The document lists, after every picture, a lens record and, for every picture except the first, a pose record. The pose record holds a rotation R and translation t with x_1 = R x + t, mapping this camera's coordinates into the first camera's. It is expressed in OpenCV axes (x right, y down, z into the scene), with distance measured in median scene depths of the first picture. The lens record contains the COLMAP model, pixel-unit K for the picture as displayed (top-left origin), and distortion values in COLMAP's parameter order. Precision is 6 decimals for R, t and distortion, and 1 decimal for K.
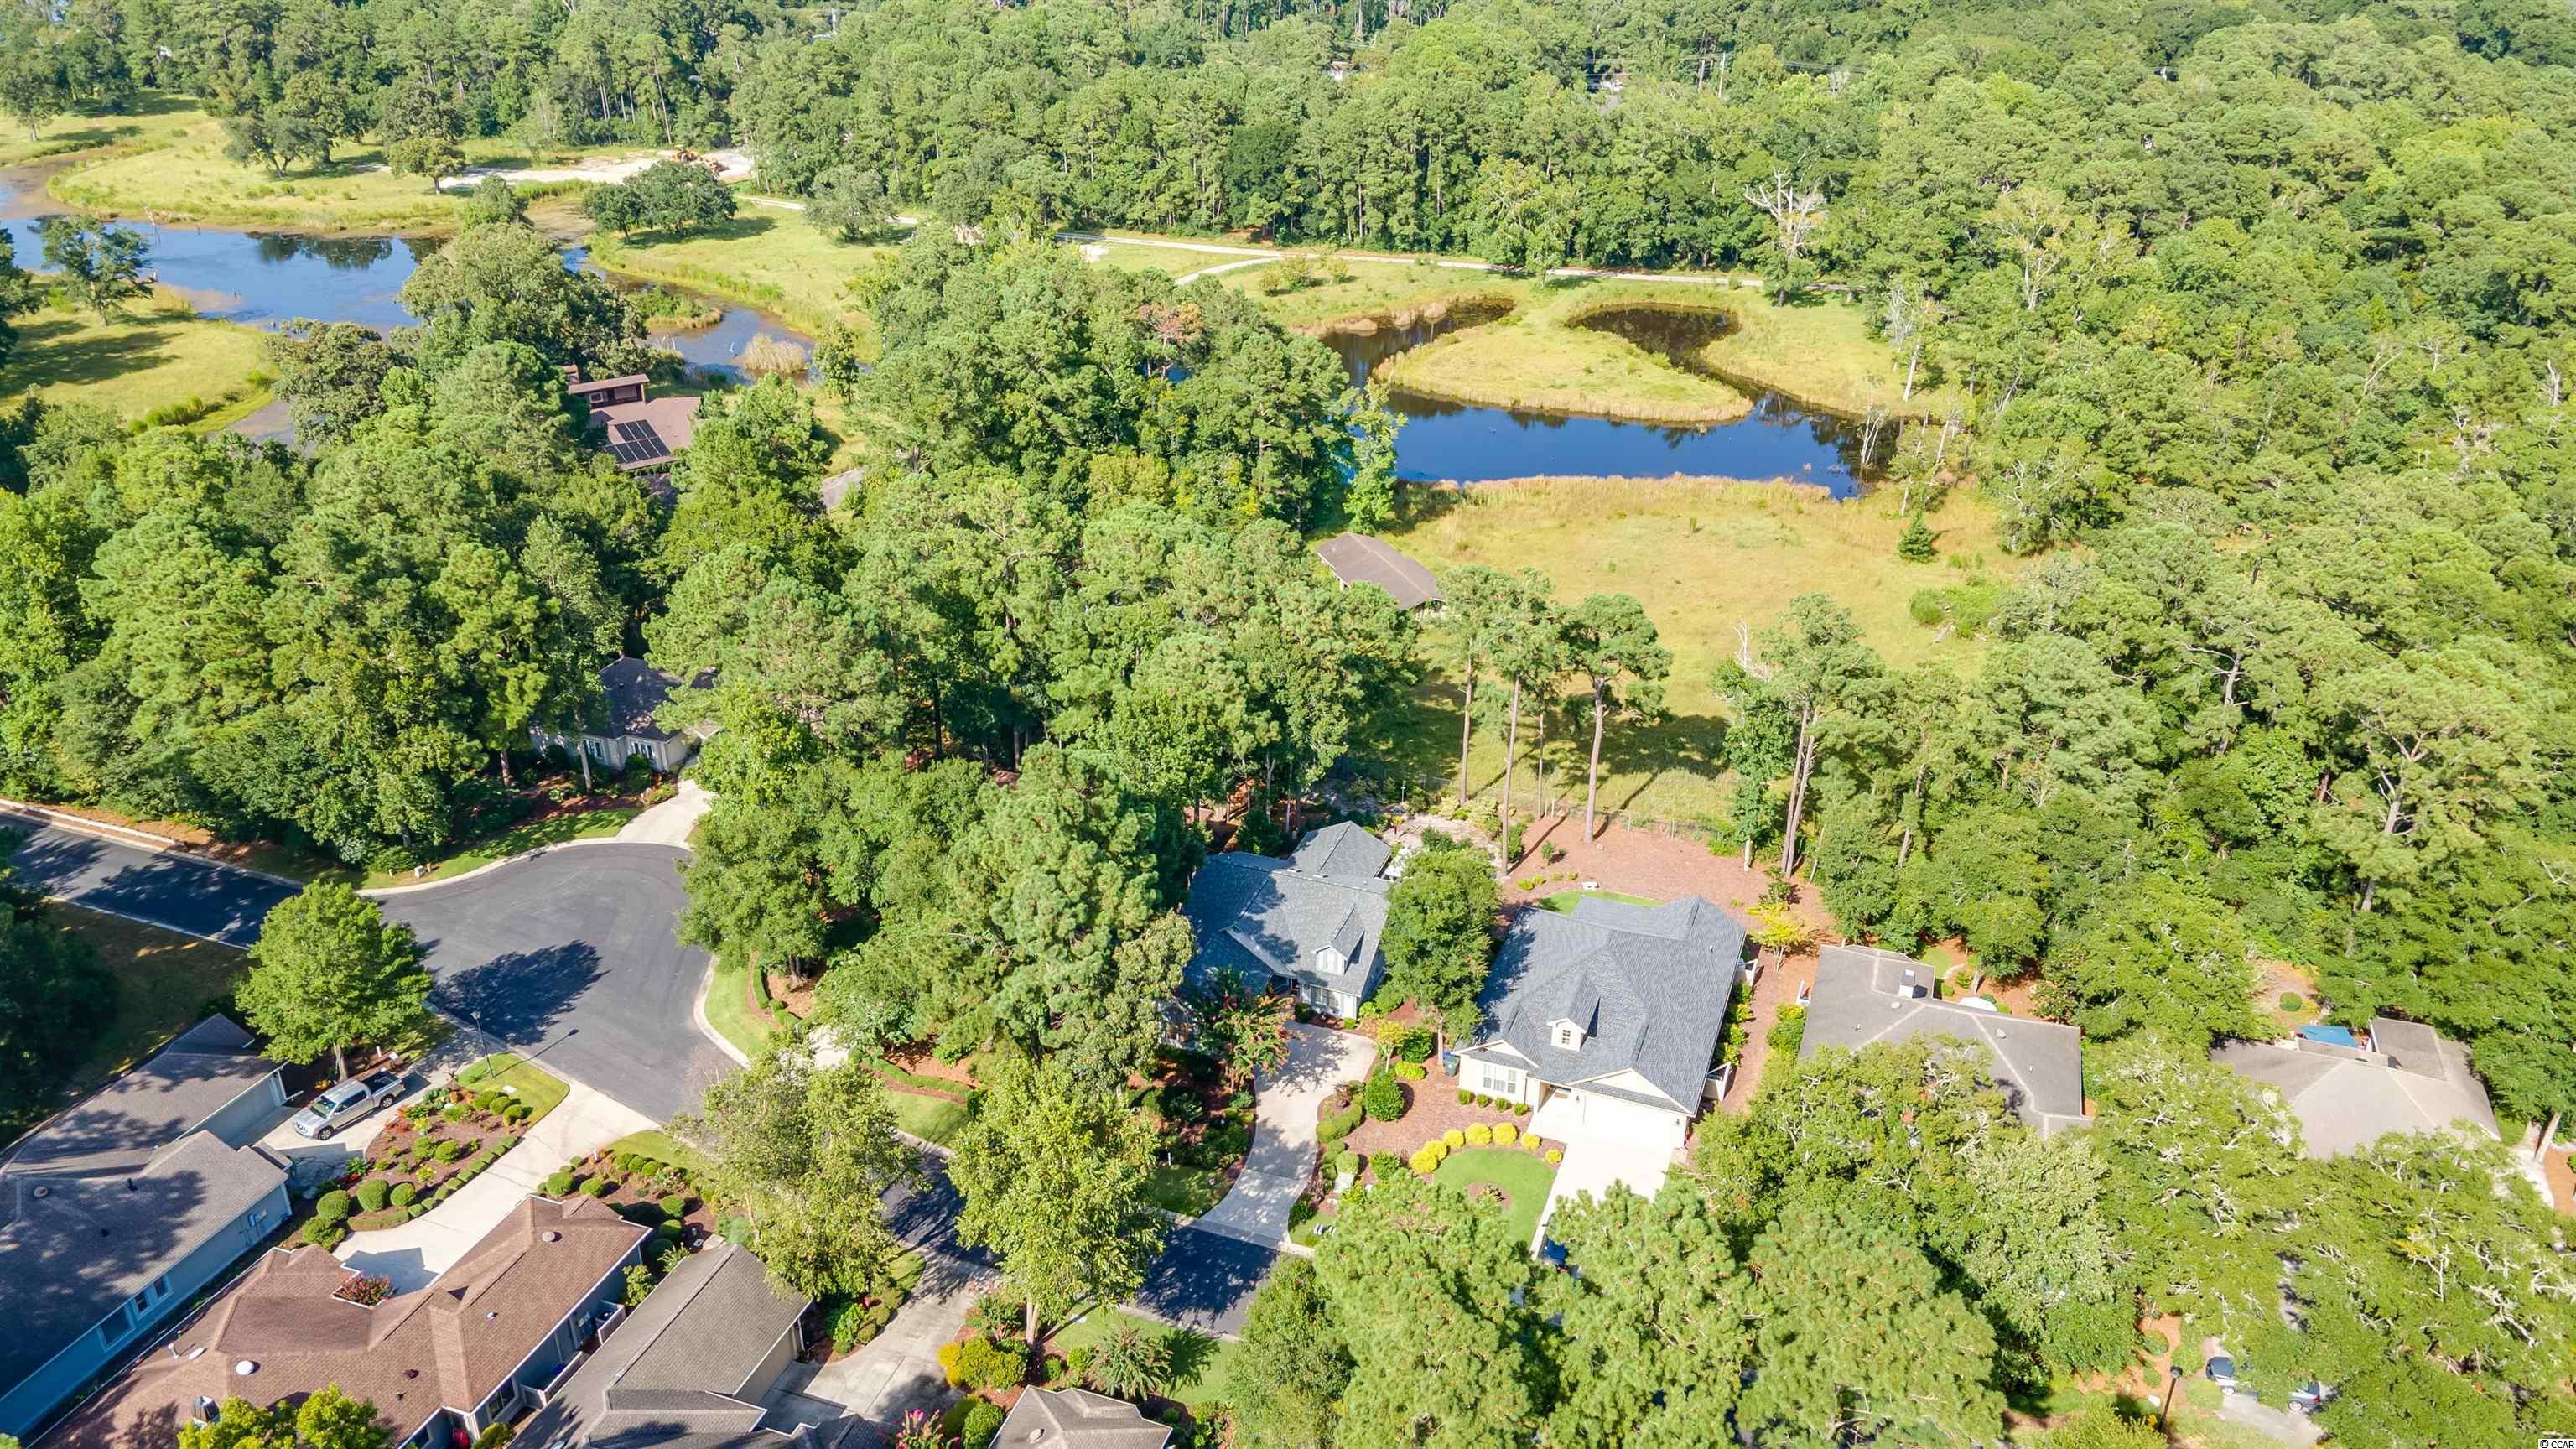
lens RADIAL K [[1895.0, 0, 1291.2], [0, 1895.0, 722.6], [0, 0, 1]] dist [0.049367, 0.050662]
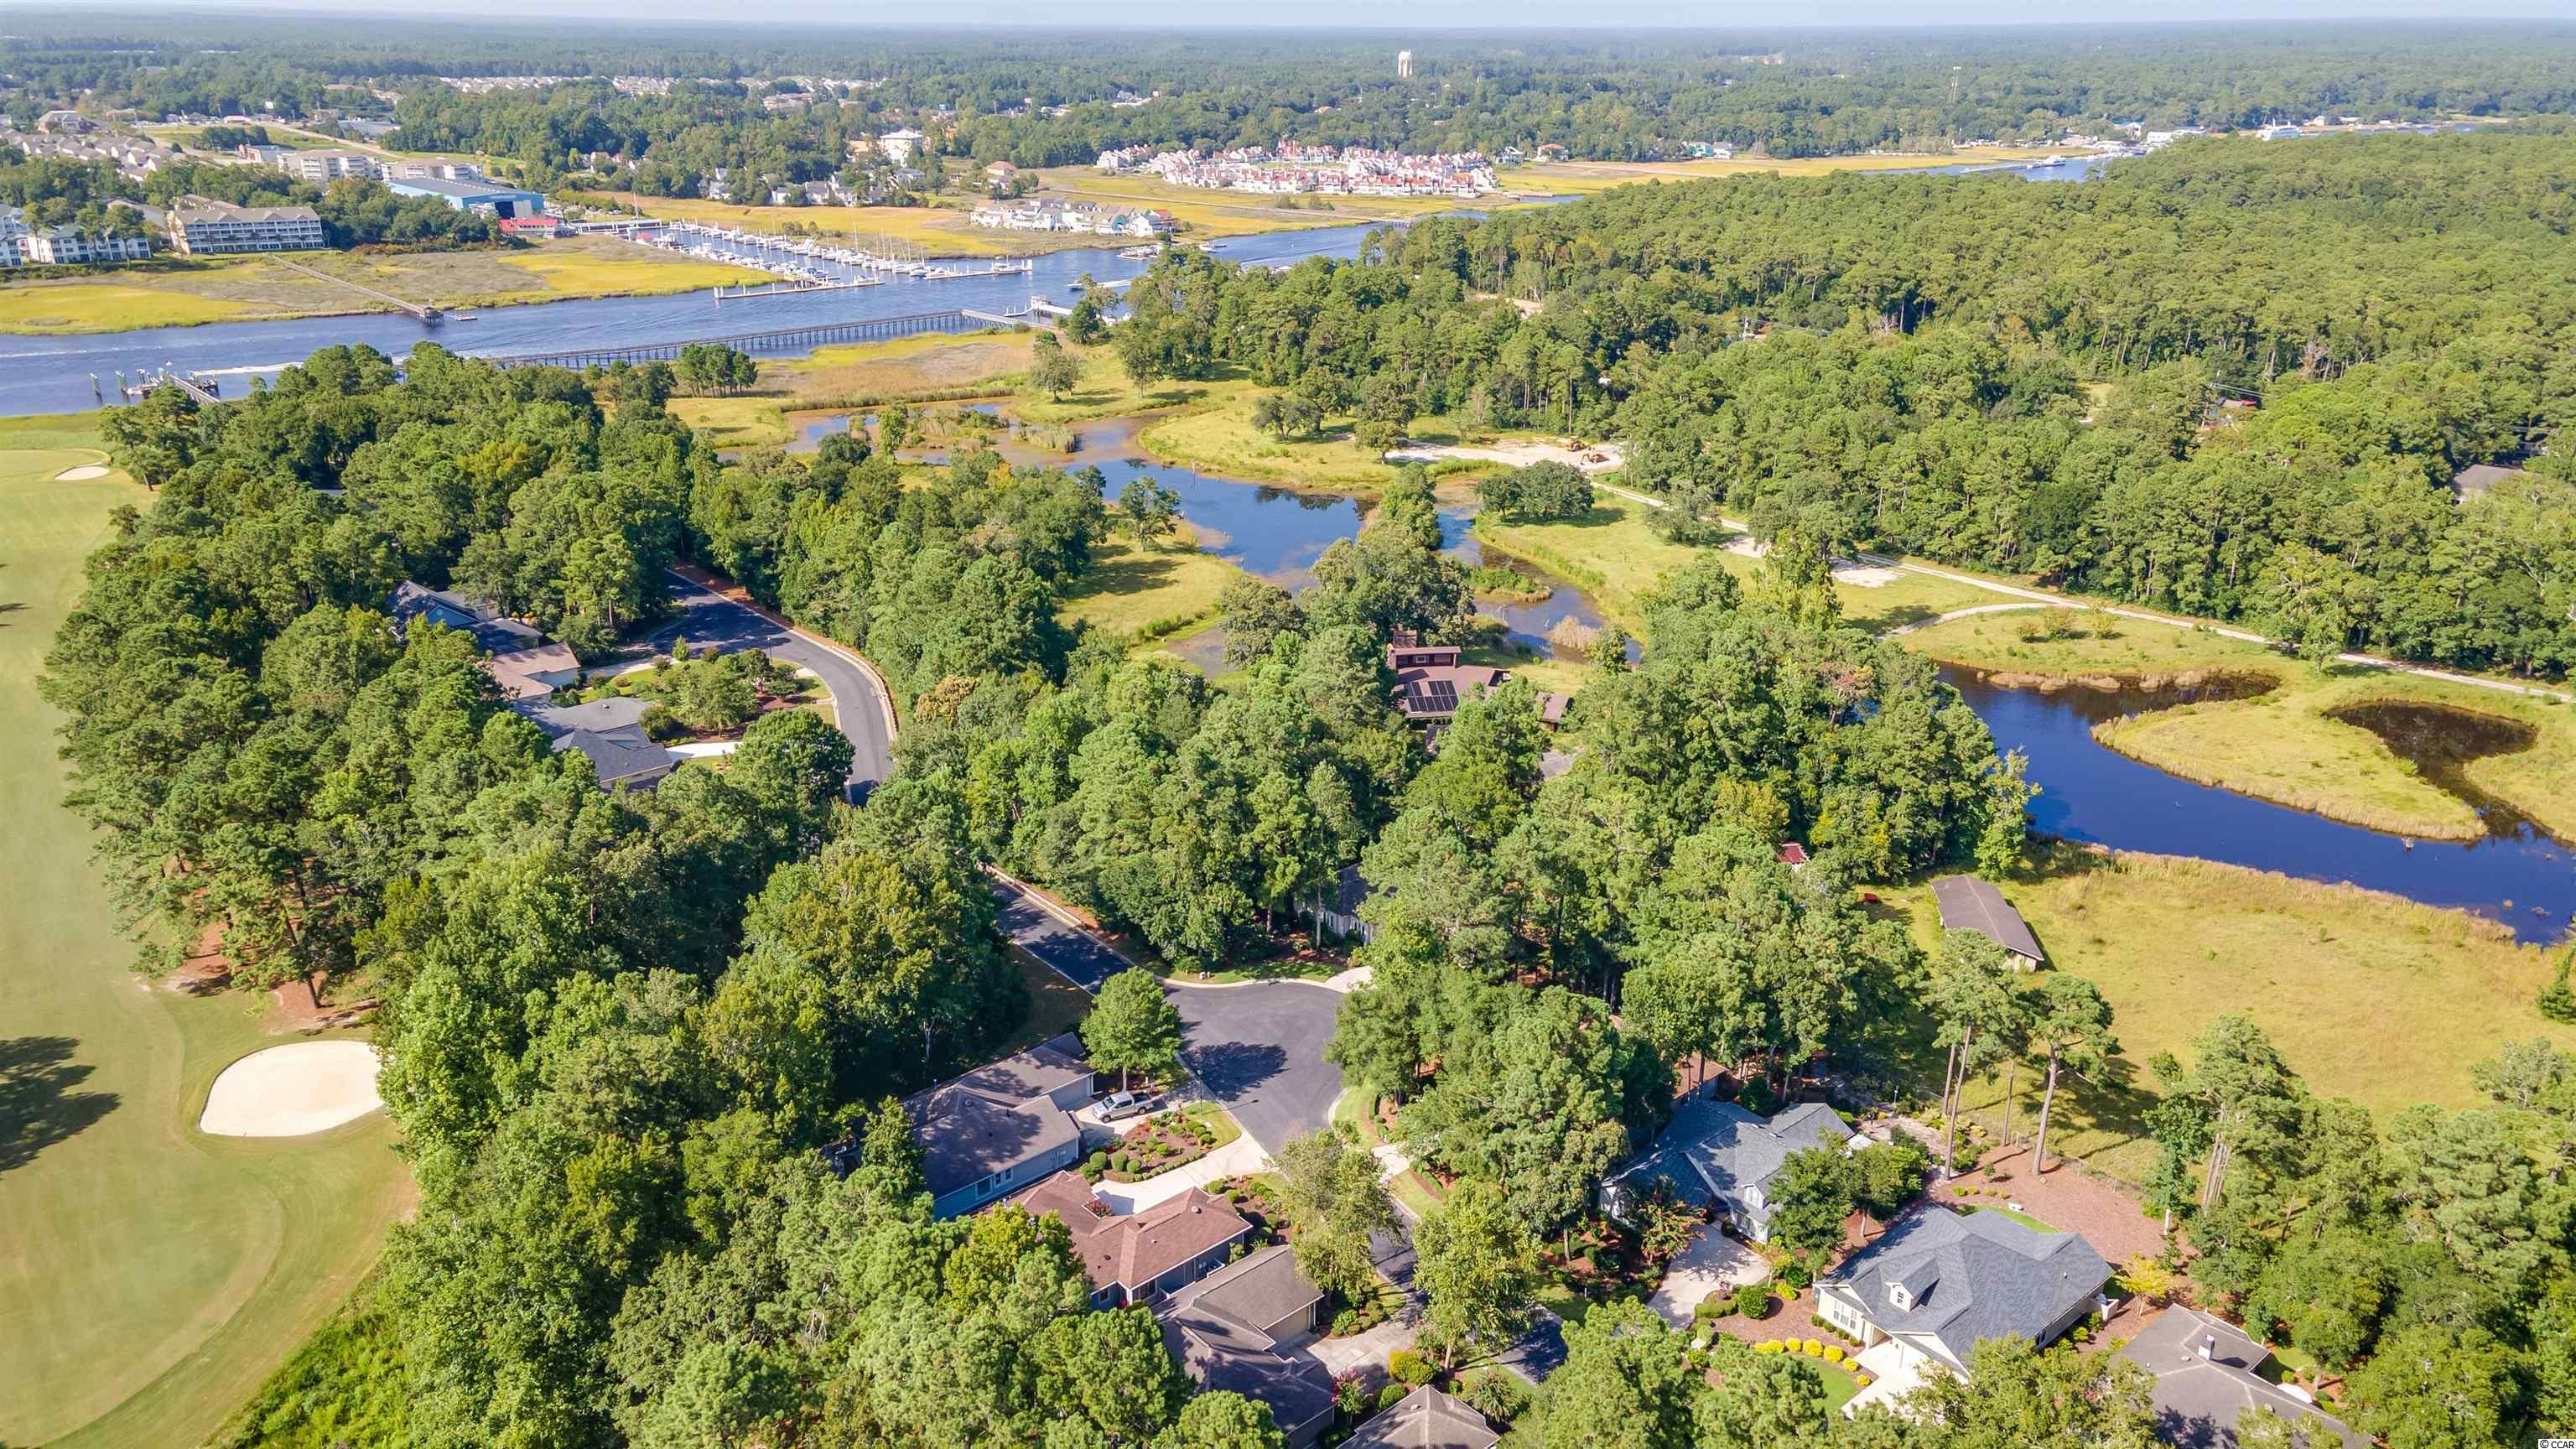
lens RADIAL K [[1895.0, 0, 1288.5], [0, 1895.0, 738.0], [0, 0, 1]] dist [0.049367, 0.050662]
pose [[0.880710, 0.172556, -0.441106, 0.238410], [-0.217144, 0.974741, -0.052241, -0.042839], [0.420949, 0.141793, 0.895933, -0.349768]]
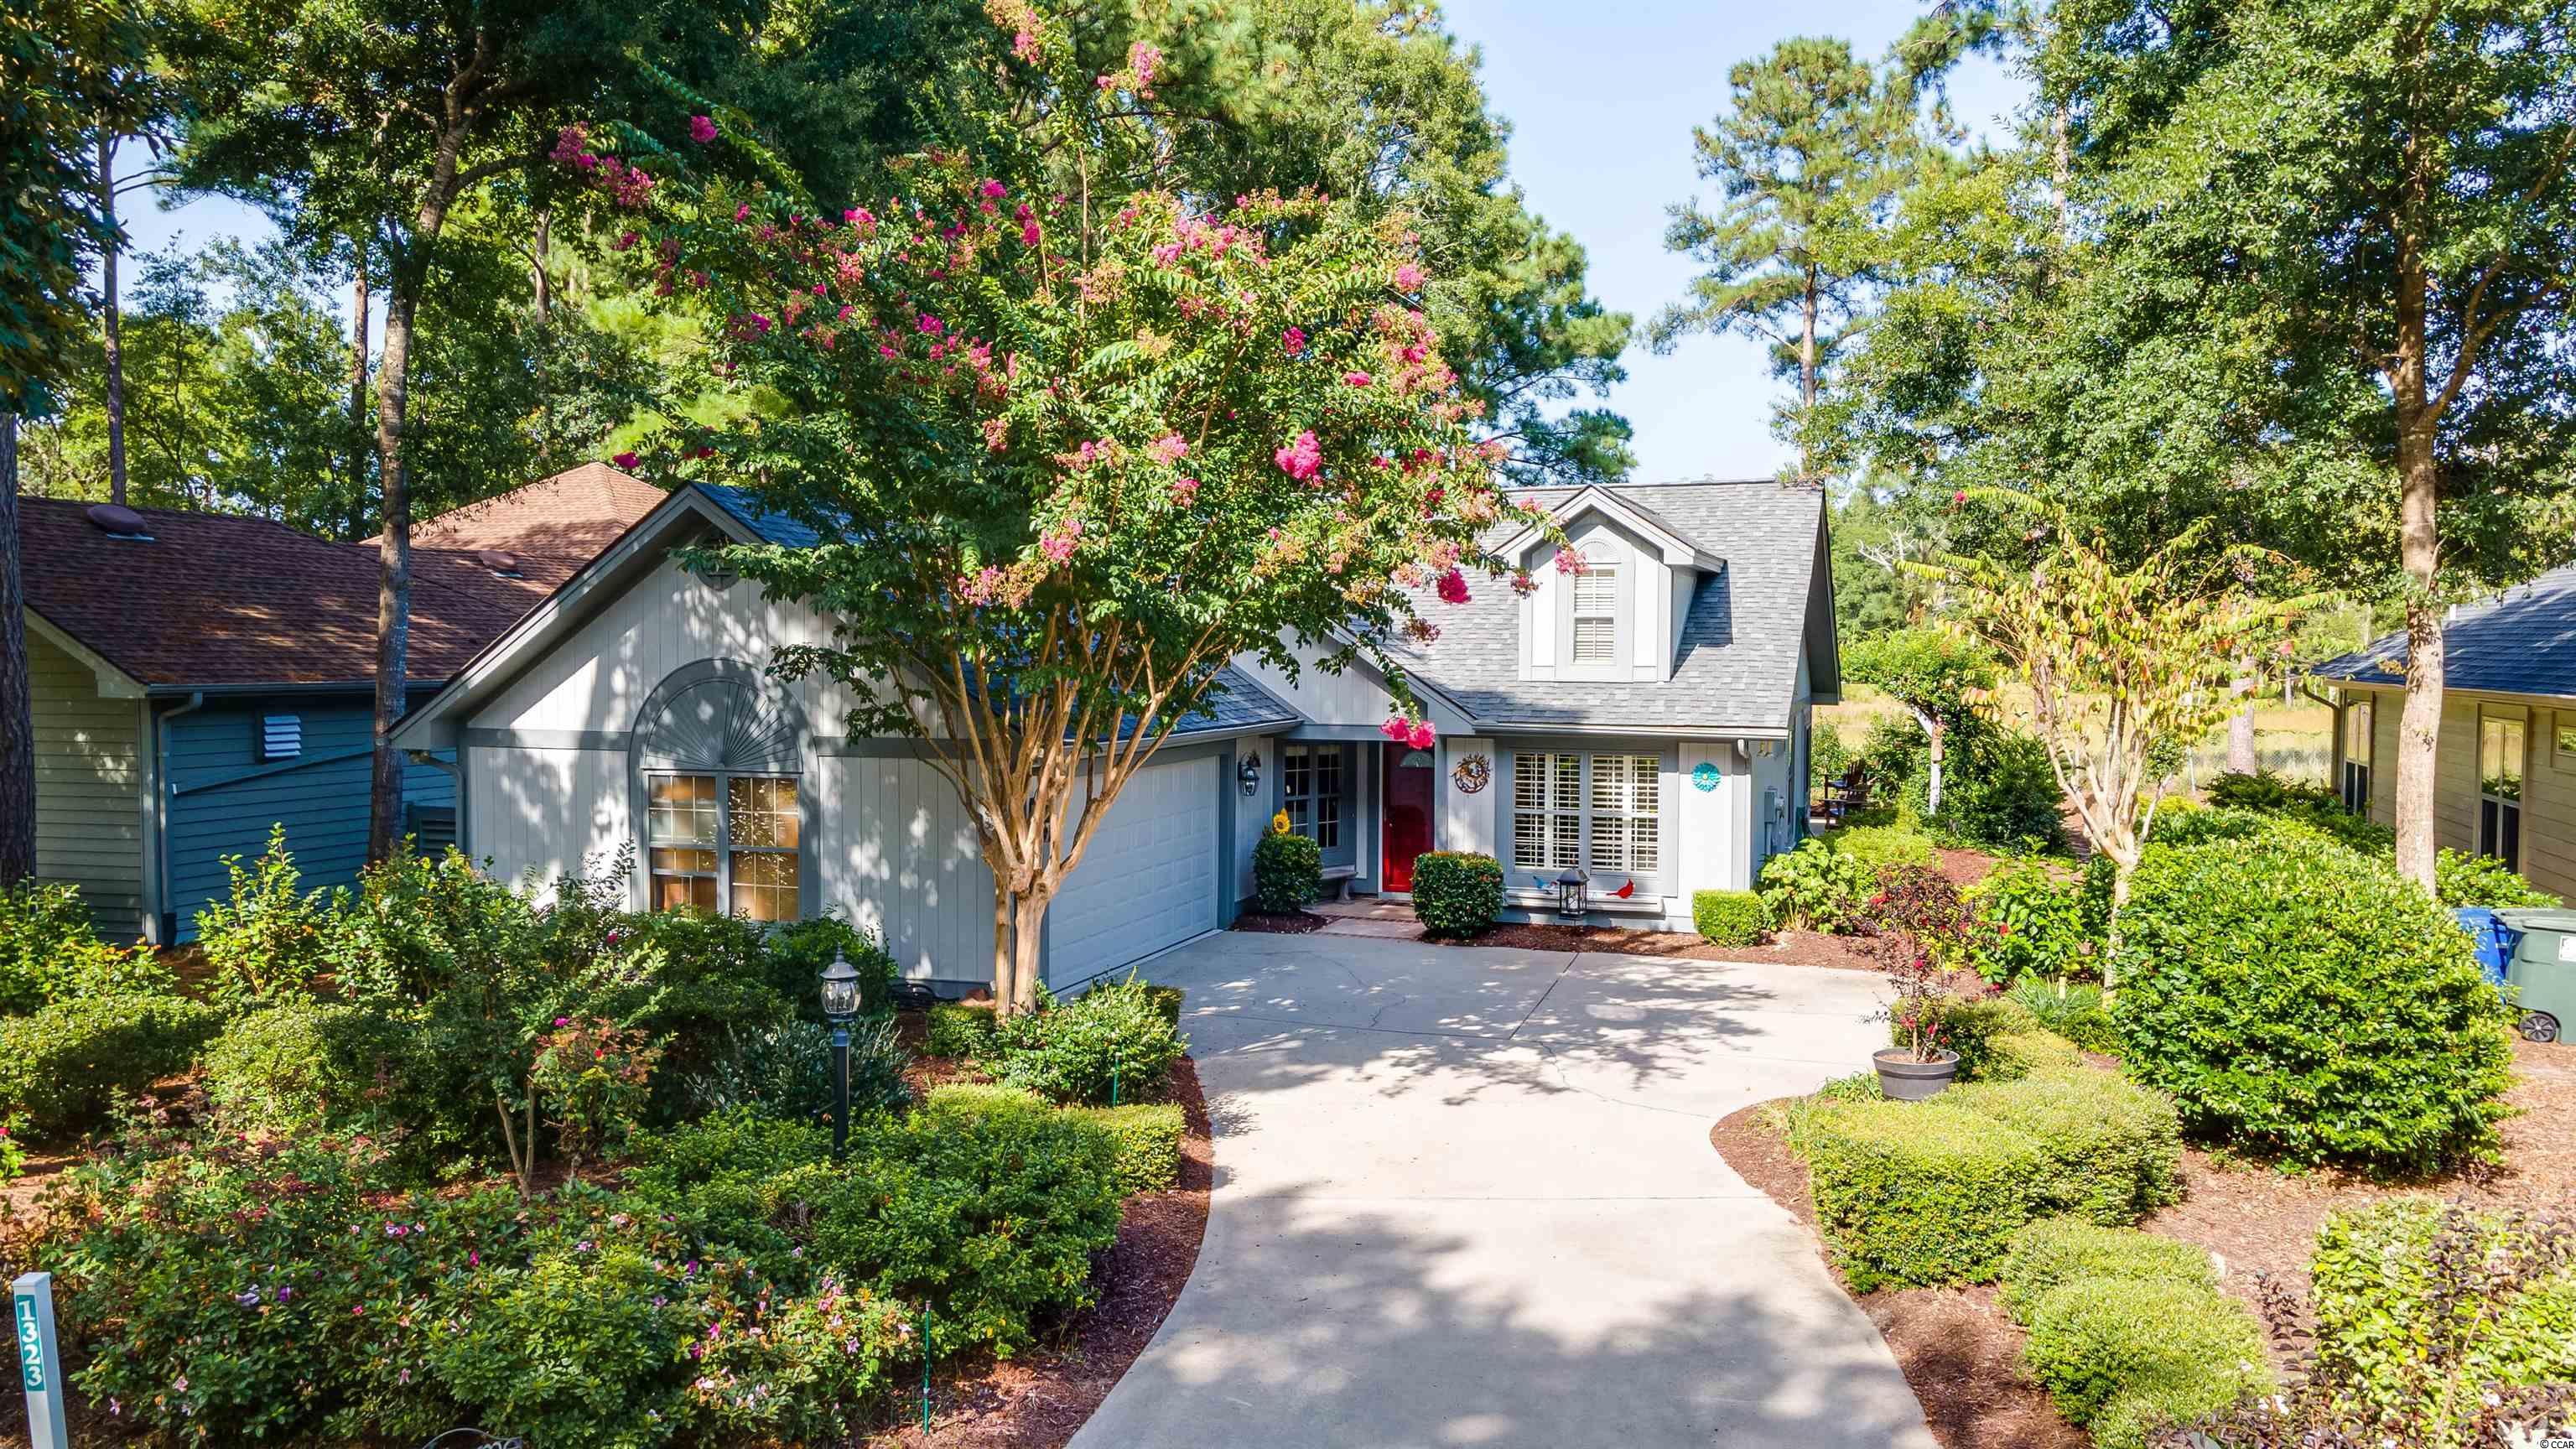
lens RADIAL K [[1895.0, 0, 1286.8], [0, 1895.0, 726.6], [0, 0, 1]] dist [0.049367, 0.050662]
pose [[0.999334, 0.011537, 0.034632, -0.015108], [0.002648, 0.923331, -0.383996, 0.186233], [-0.036407, 0.383832, 0.922685, 0.727671]]
